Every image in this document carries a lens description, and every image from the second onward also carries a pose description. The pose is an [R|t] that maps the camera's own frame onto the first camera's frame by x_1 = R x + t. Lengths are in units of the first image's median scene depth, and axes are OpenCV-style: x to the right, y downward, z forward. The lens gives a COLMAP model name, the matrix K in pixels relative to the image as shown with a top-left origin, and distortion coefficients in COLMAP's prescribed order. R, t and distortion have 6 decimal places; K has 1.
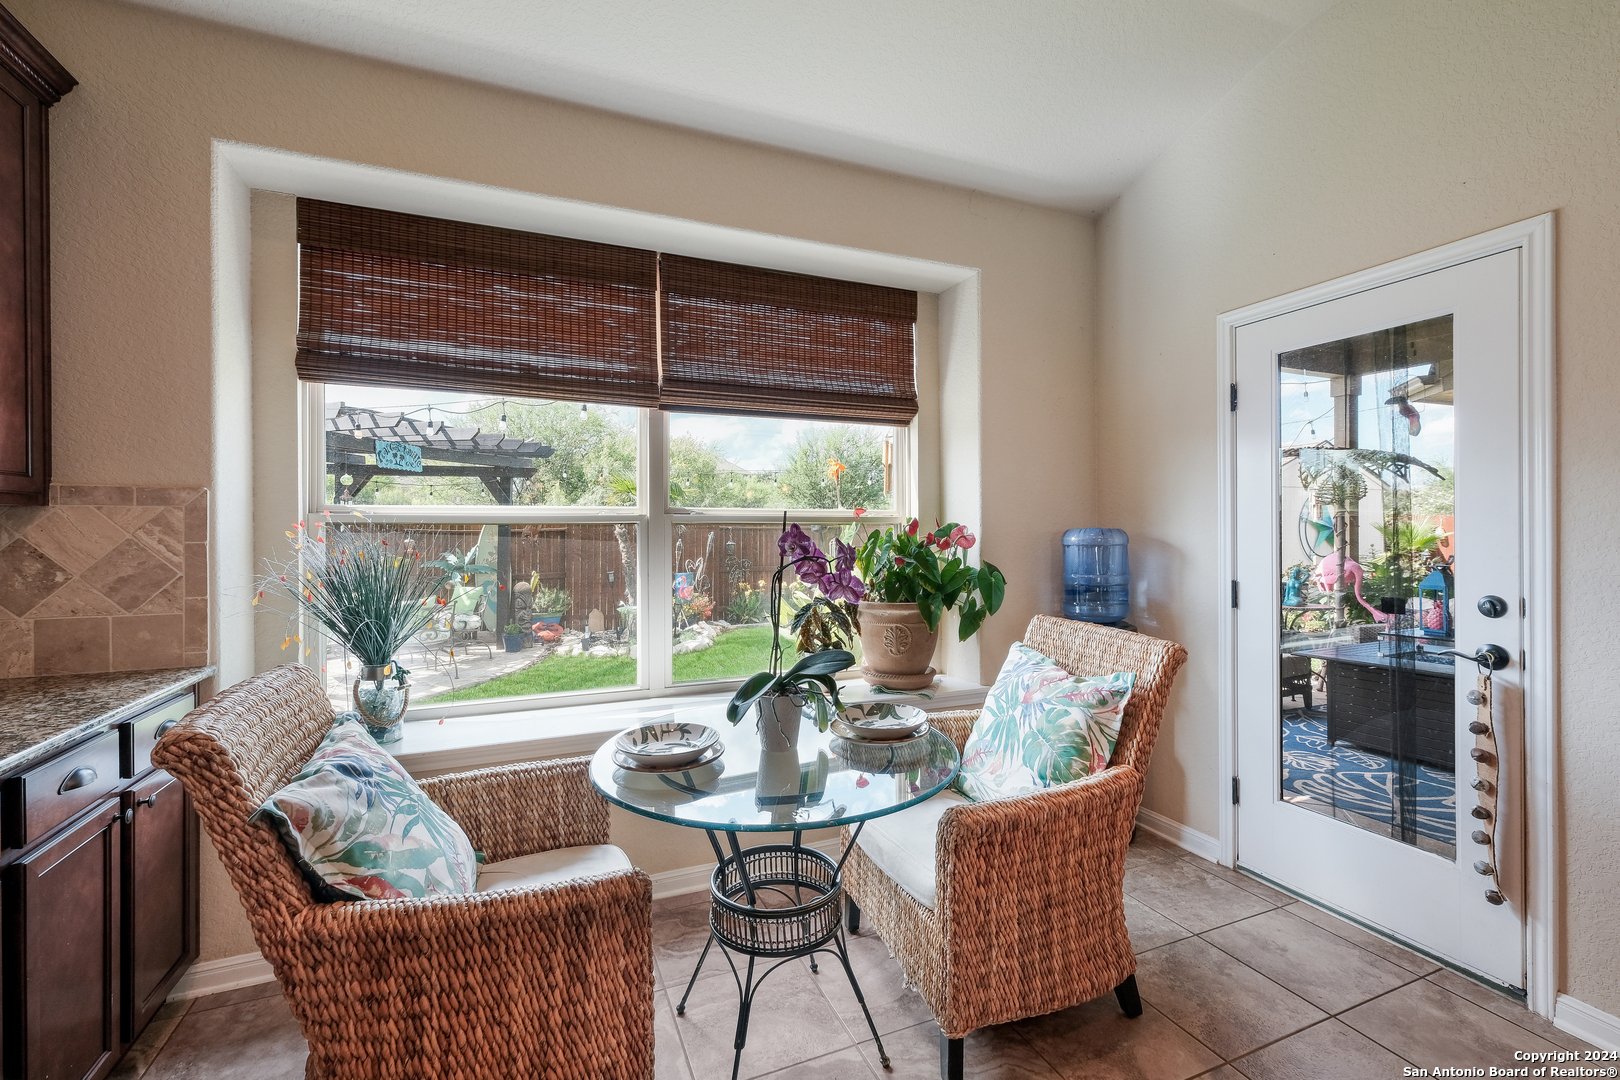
lens RADIAL K [[701.6, 0, 809.1], [0, 701.6, 532.6], [0, 0, 1]] dist [0.007985, -0.001095]
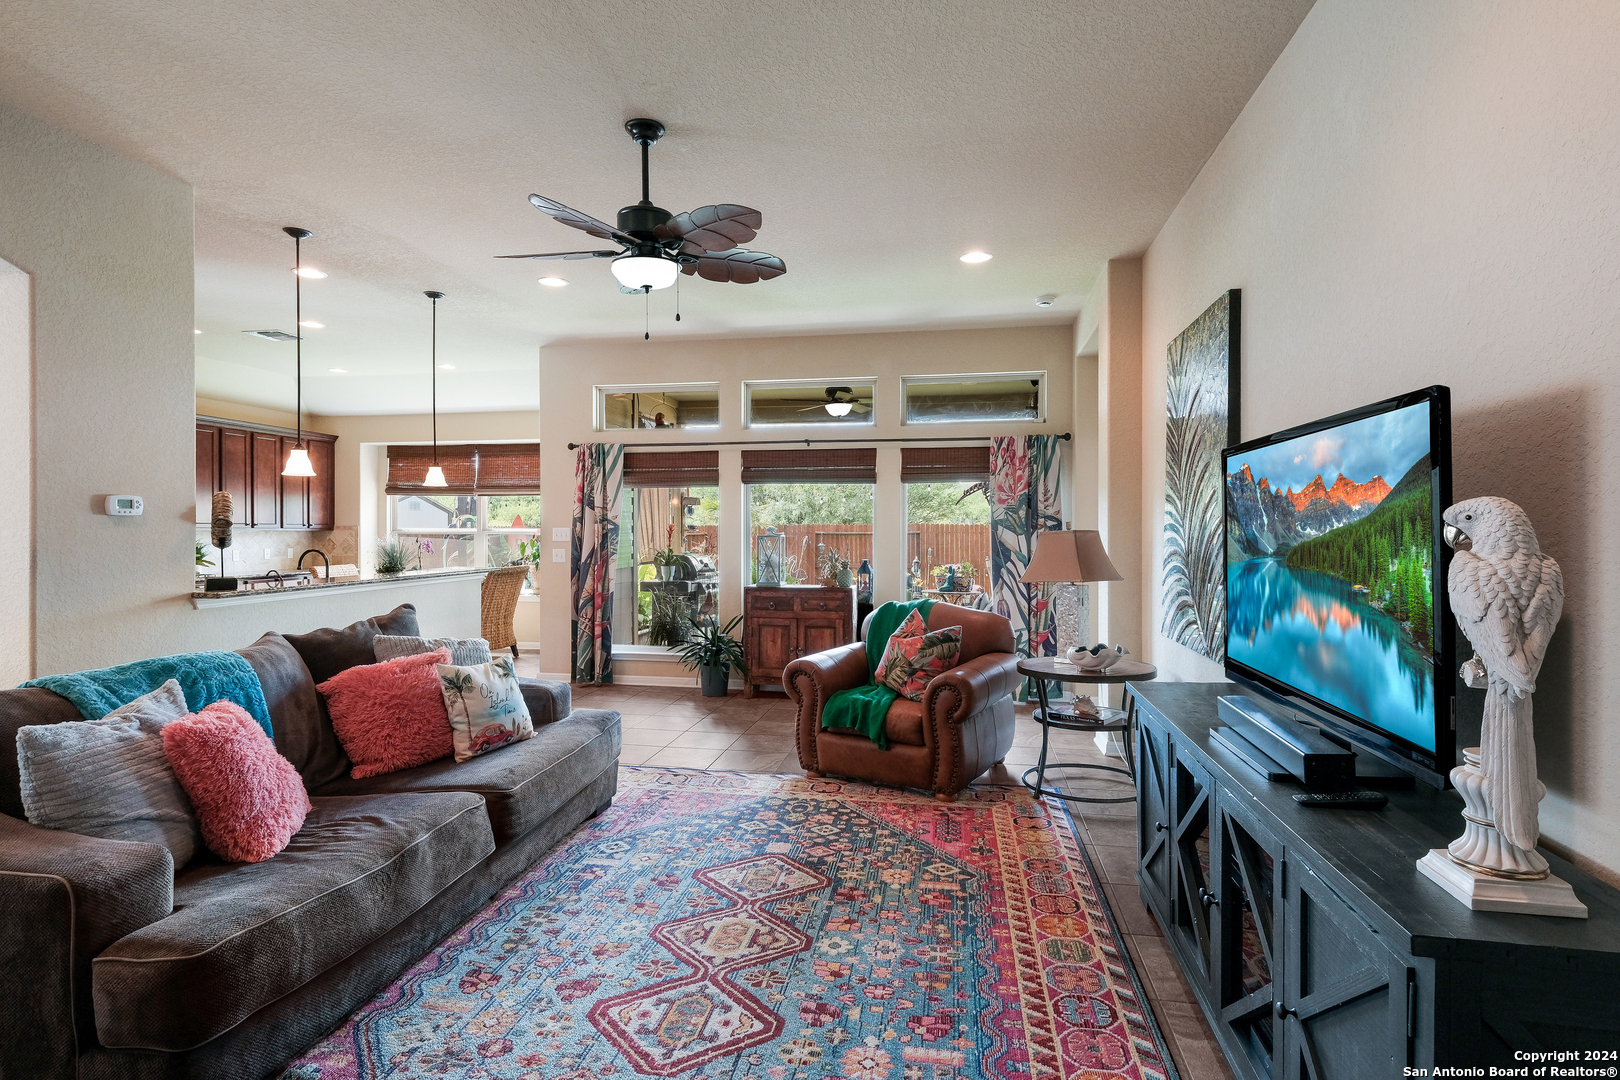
lens RADIAL K [[843.0, 0, 816.1], [0, 843.0, 534.1], [0, 0, 1]] dist [0.018040, -0.000486]
pose [[0.843499, 0.003471, -0.537120, 2.970205], [-0.008473, 0.999941, -0.006844, -0.002530], [0.537064, 0.010324, 0.843478, -1.277959]]
